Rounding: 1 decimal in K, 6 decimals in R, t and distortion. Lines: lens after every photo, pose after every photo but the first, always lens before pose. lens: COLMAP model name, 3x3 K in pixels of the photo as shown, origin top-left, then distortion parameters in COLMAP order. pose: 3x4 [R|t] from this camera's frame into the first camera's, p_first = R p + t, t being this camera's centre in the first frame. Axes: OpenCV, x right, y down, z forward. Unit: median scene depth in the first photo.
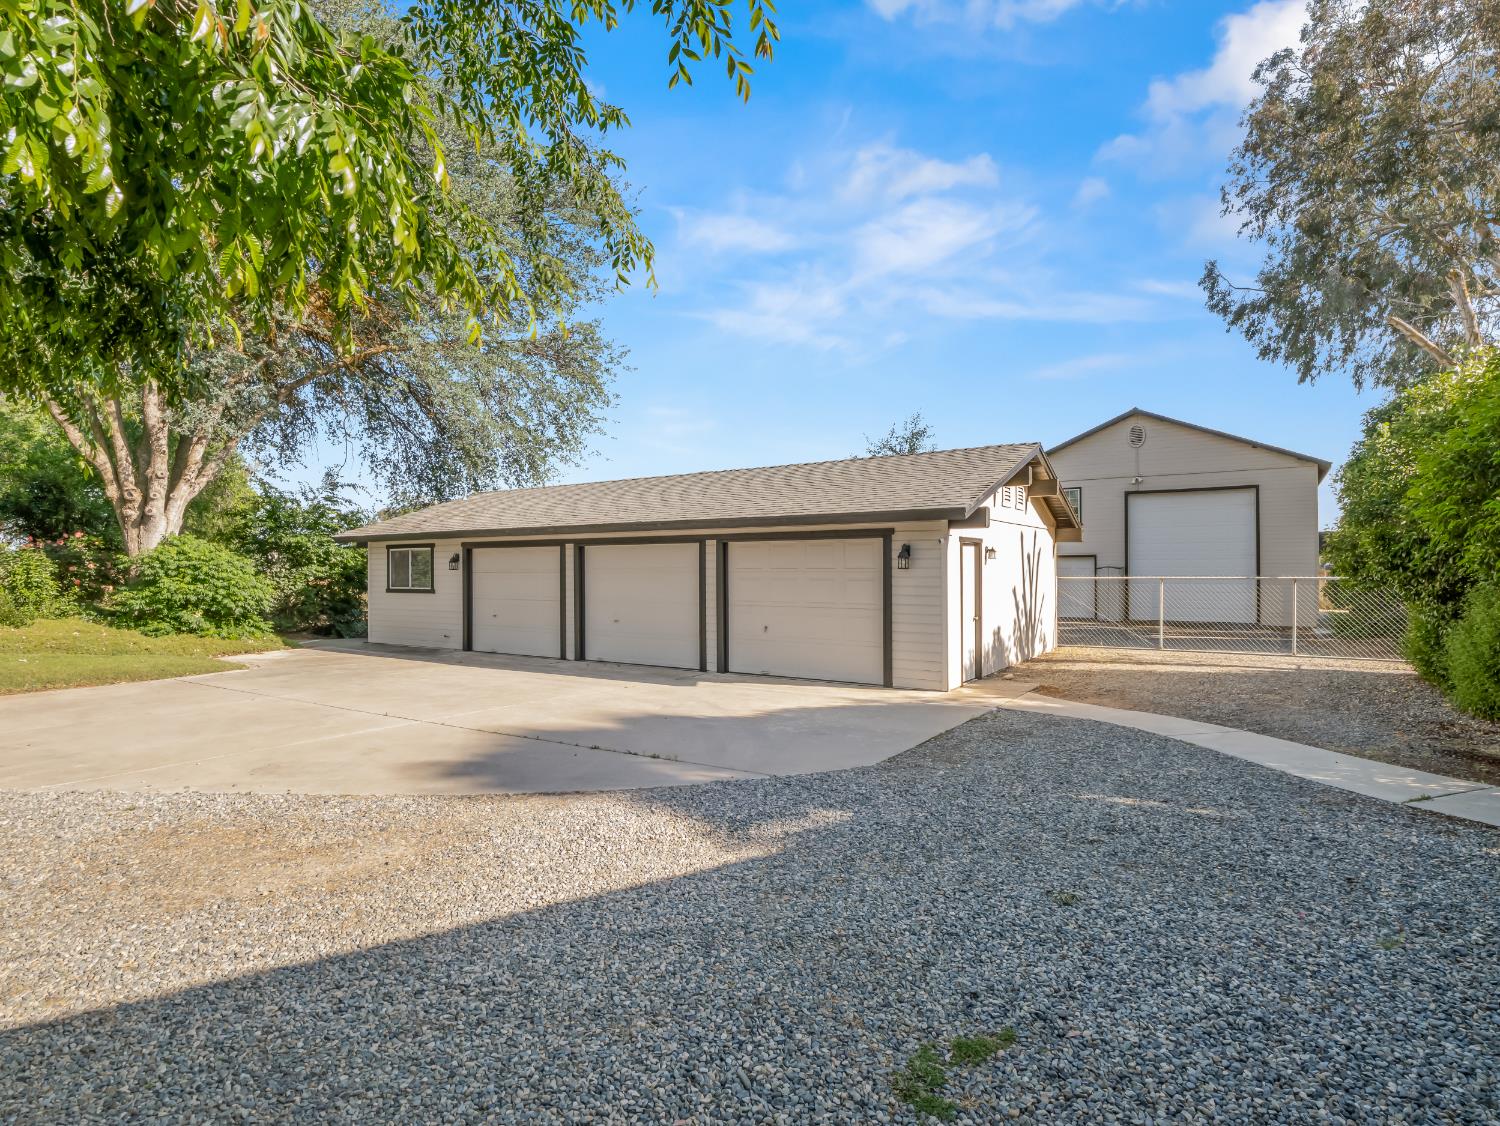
lens RADIAL K [[754.2, 0, 750.0], [0, 754.2, 563.0], [0, 0, 1]] dist [-0.029042, -0.000051]
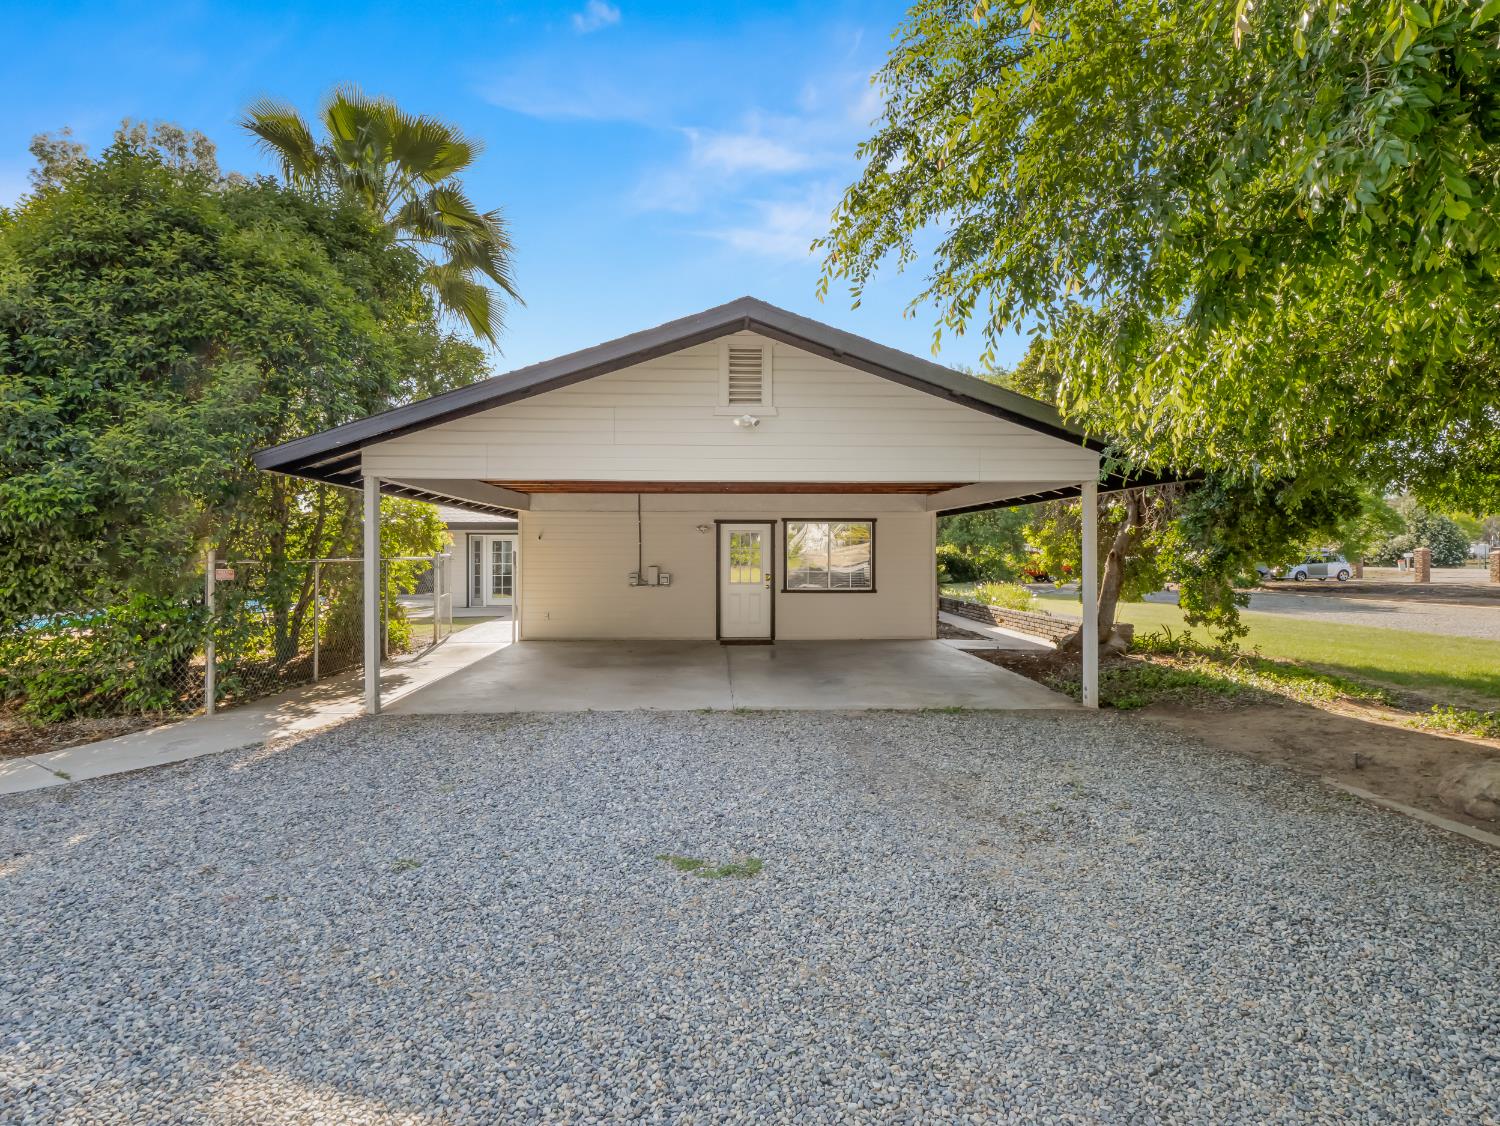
lens RADIAL K [[754.2, 0, 750.0], [0, 754.2, 563.0], [0, 0, 1]] dist [-0.029042, -0.000051]
pose [[-0.554829, -0.007753, 0.831928, -0.518313], [-0.008061, 0.999960, 0.003943, 0.014364], [-0.831926, -0.004518, -0.554869, 0.862158]]
